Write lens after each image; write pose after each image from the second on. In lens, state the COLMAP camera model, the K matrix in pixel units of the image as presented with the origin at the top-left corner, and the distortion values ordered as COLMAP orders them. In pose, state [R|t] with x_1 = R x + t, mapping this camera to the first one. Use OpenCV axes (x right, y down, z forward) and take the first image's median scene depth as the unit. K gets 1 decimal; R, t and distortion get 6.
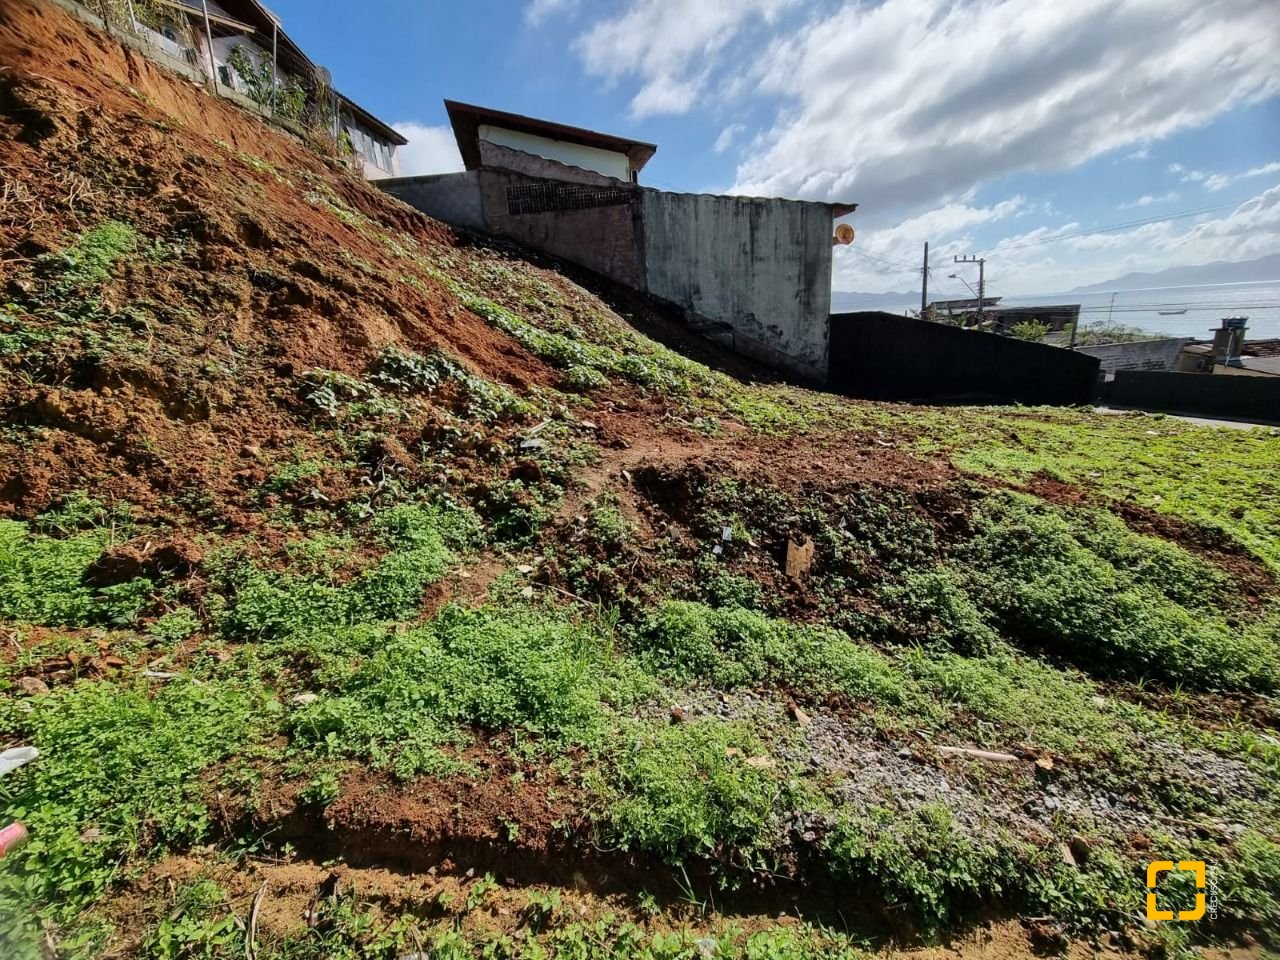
lens RADIAL K [[525.2, 0, 639.6], [0, 525.2, 471.7], [0, 0, 1]] dist [0.005415, -0.002647]
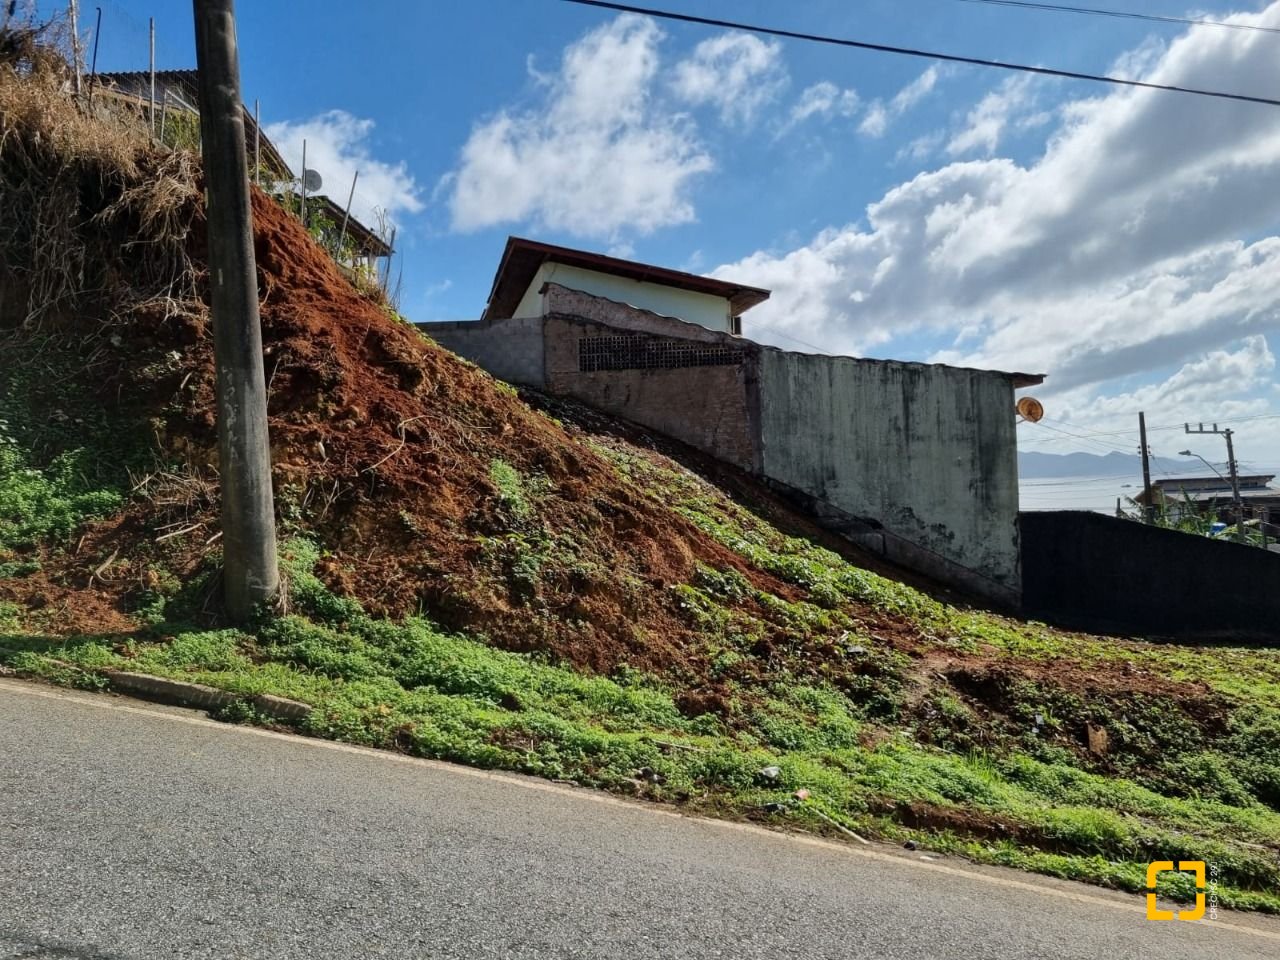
lens RADIAL K [[988.1, 0, 622.8], [0, 988.1, 472.3], [0, 0, 1]] dist [0.049877, -0.032407]
pose [[0.999520, 0.030897, -0.002374, -0.786780], [-0.030275, 0.957299, -0.287509, 0.241939], [-0.006610, 0.287442, 0.957775, -1.387752]]
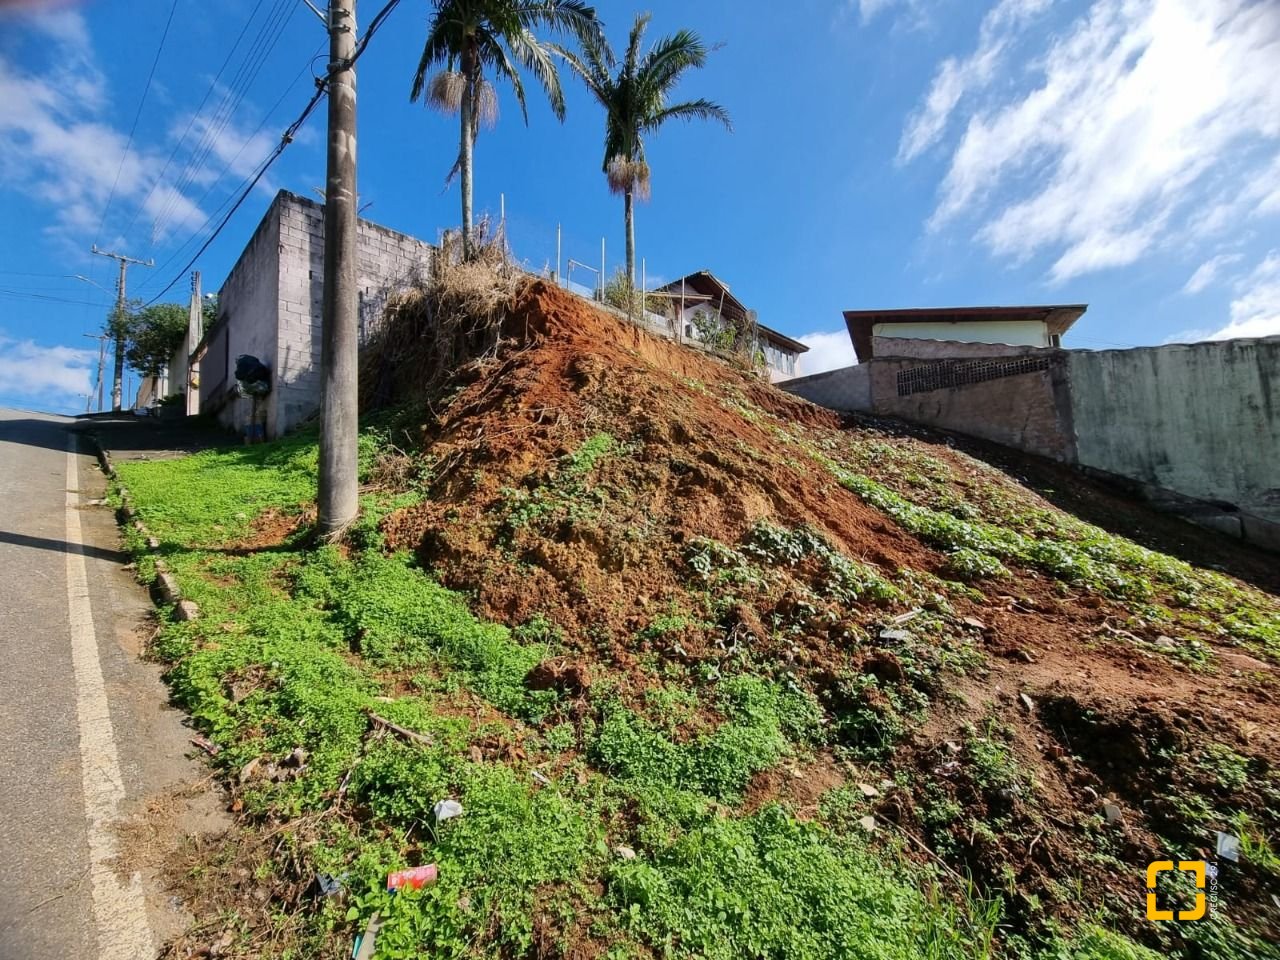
lens RADIAL K [[519.9, 0, 638.7], [0, 519.9, 475.0], [0, 0, 1]] dist [0.005410, -0.004608]
pose [[0.769510, -0.016903, -0.638410, 0.028734], [-0.182999, 0.951894, -0.245782, -0.016551], [0.611854, 0.305961, 0.729399, 0.020124]]
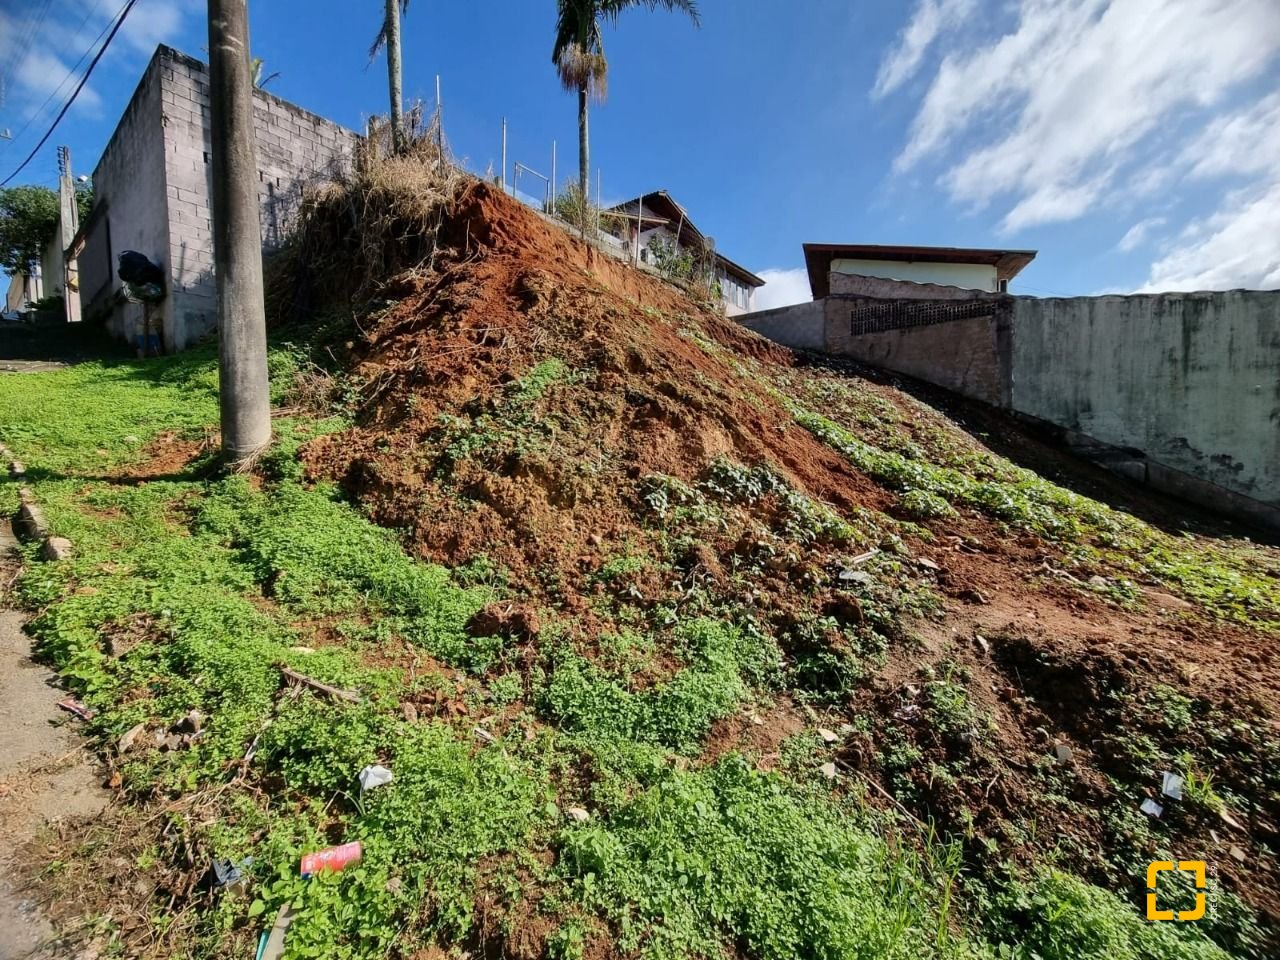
lens RADIAL K [[519.9, 0, 639.3], [0, 519.9, 474.0], [0, 0, 1]] dist [0.005410, -0.004608]
pose [[0.828937, 0.076886, -0.554033, -0.036921], [-0.186623, 0.971767, -0.144366, -0.028861], [0.527291, 0.223065, 0.819882, 0.078871]]
